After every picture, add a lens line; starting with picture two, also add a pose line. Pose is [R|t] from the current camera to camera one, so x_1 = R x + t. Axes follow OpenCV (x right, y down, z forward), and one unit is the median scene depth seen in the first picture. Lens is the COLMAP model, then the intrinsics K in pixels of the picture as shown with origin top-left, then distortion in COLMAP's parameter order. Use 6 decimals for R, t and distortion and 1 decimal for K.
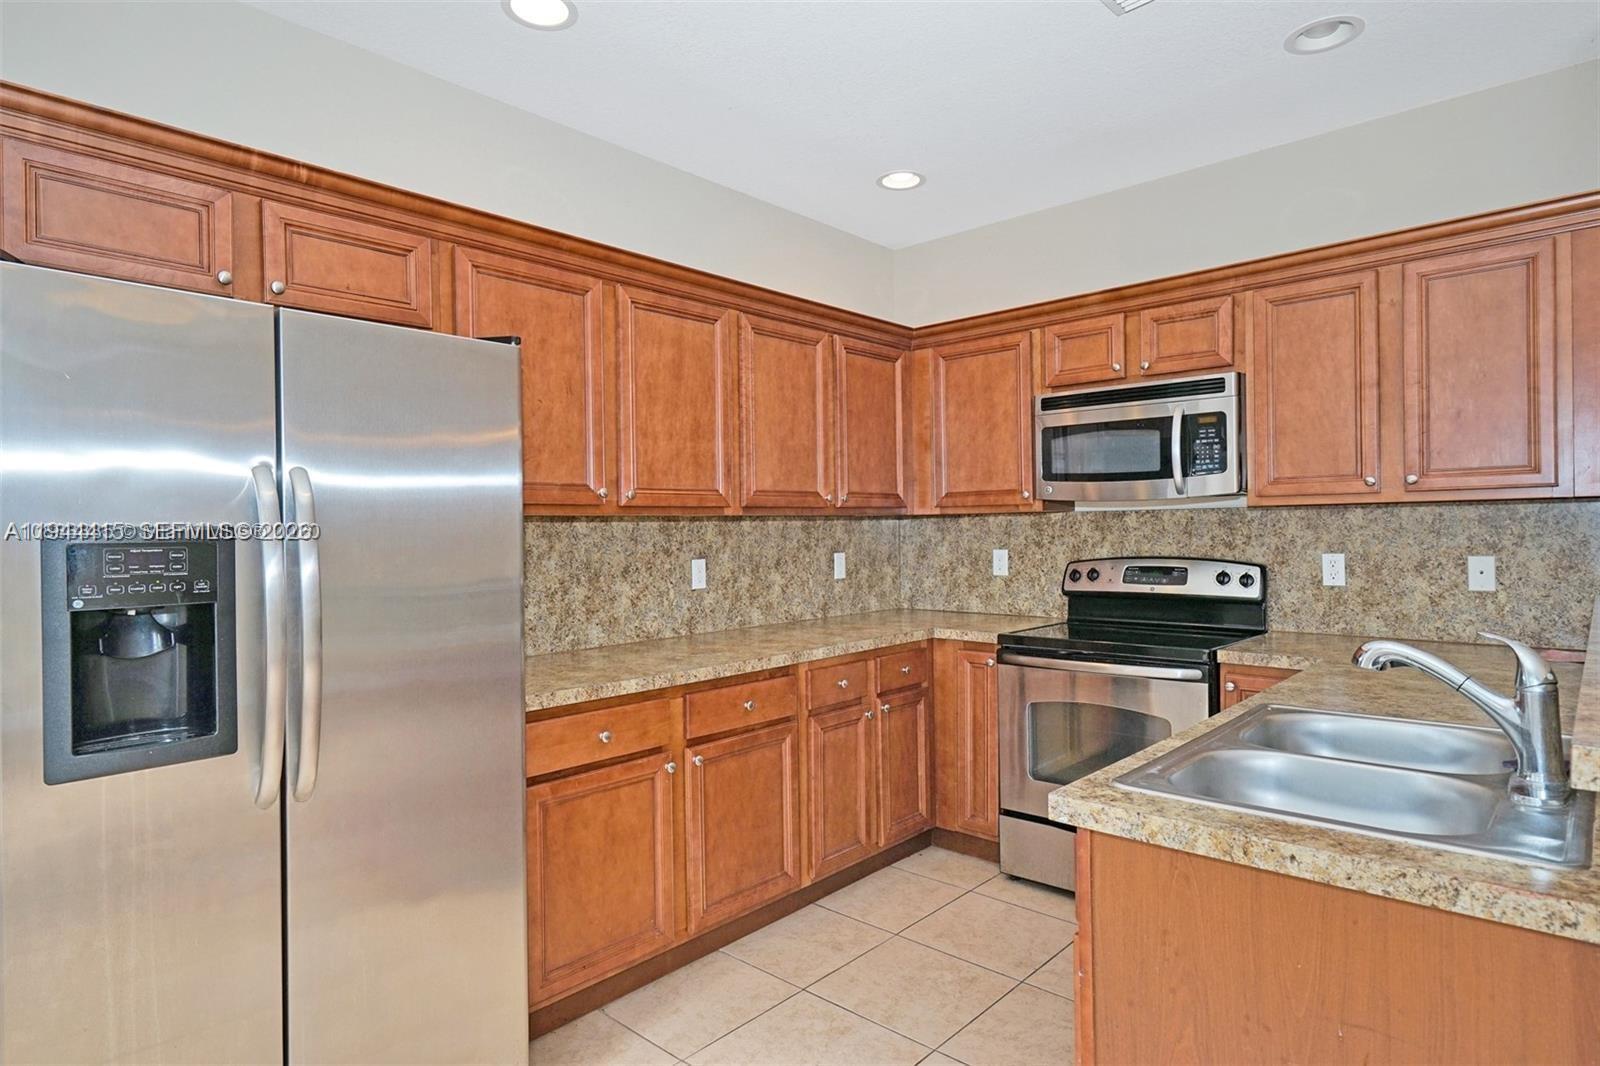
lens RADIAL K [[882.3, 0, 795.3], [0, 882.3, 529.6], [0, 0, 1]] dist [-0.002369, 0.000972]
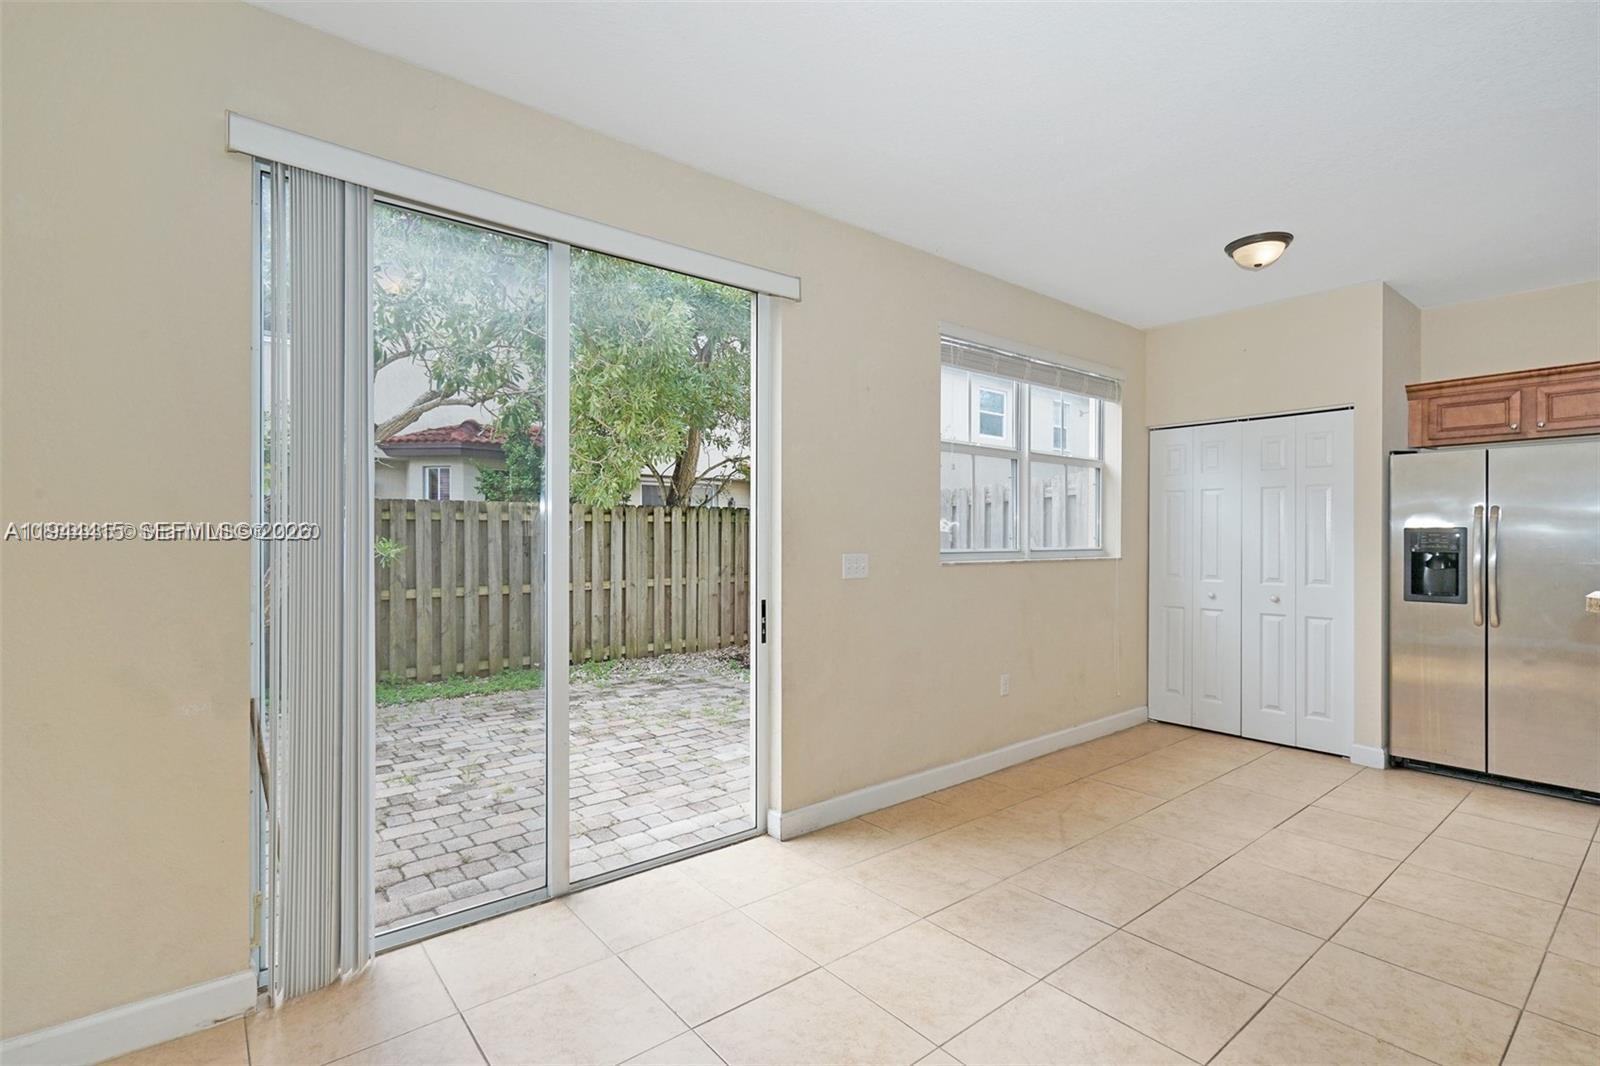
lens RADIAL K [[740.8, 0, 785.7], [0, 740.8, 530.8], [0, 0, 1]] dist [0.000328, -0.000228]
pose [[-0.145816, 0.014703, -0.989202, 1.120644], [0.002915, 0.999892, 0.014432, -0.019707], [0.989307, -0.000779, -0.145844, -0.468897]]
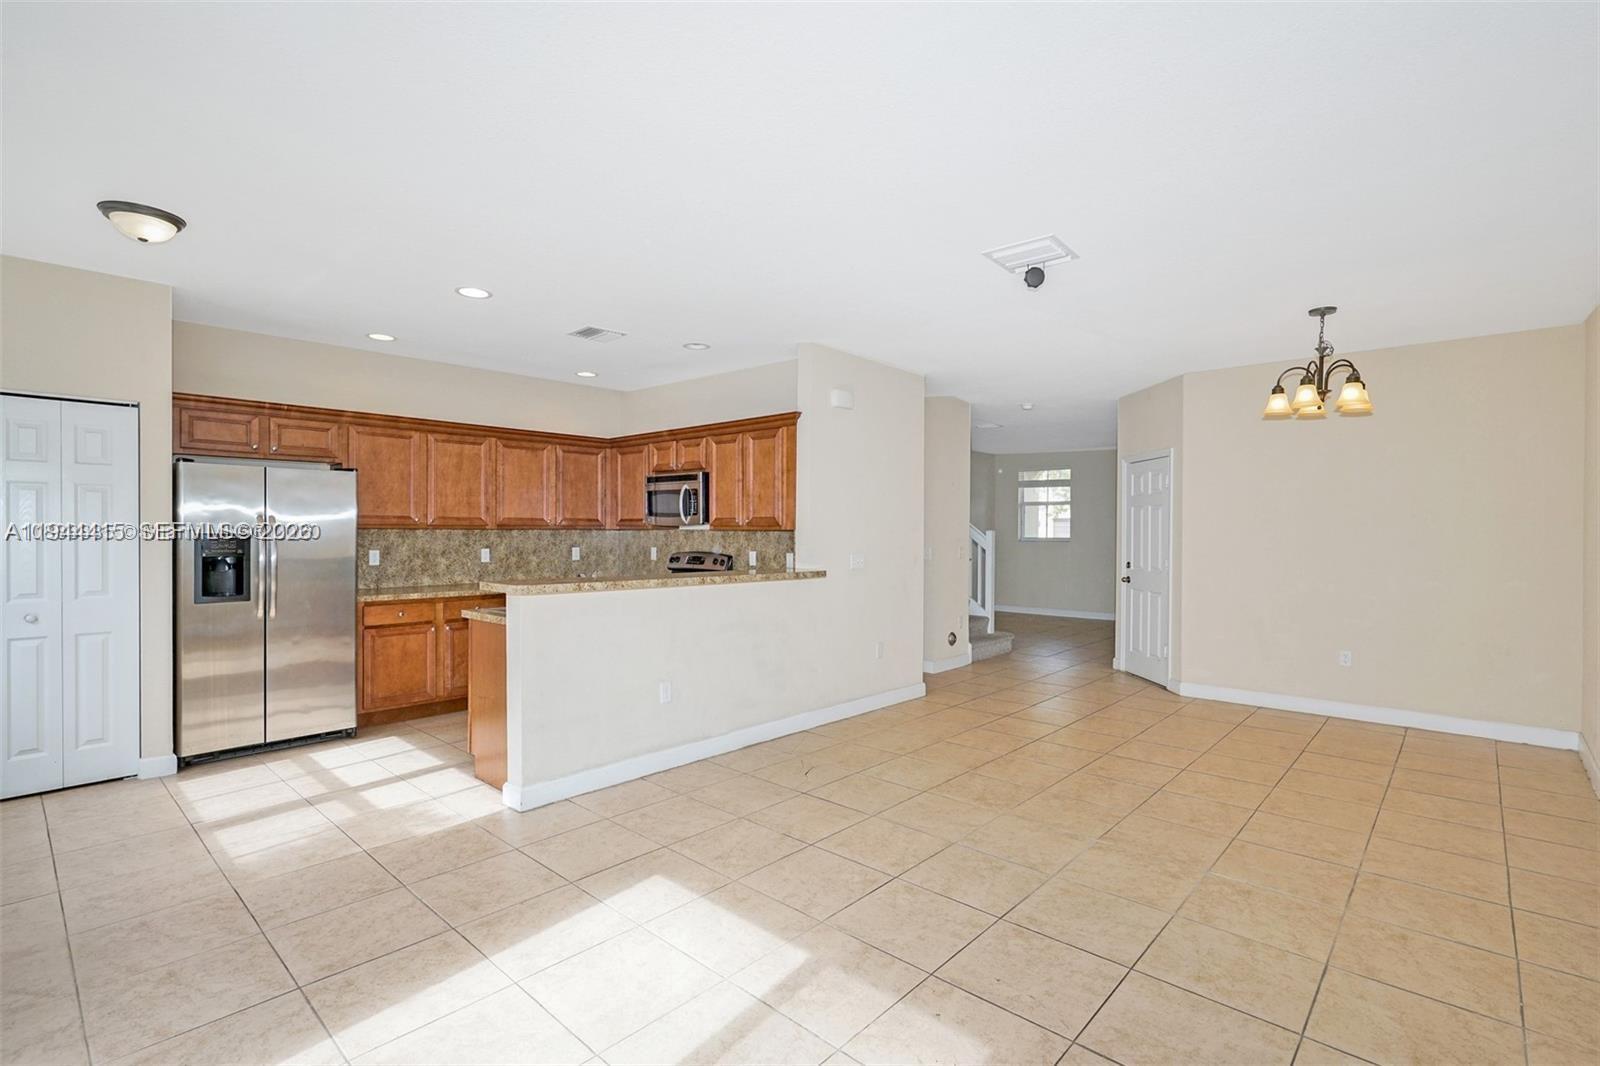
lens RADIAL K [[740.8, 0, 791.1], [0, 740.8, 531.8], [0, 0, 1]] dist [0.000328, -0.000228]
pose [[0.999797, 0.019736, -0.004005, 0.748493], [-0.019728, 0.999803, 0.001971, -0.029956], [0.004043, -0.001892, 0.999990, -0.947630]]
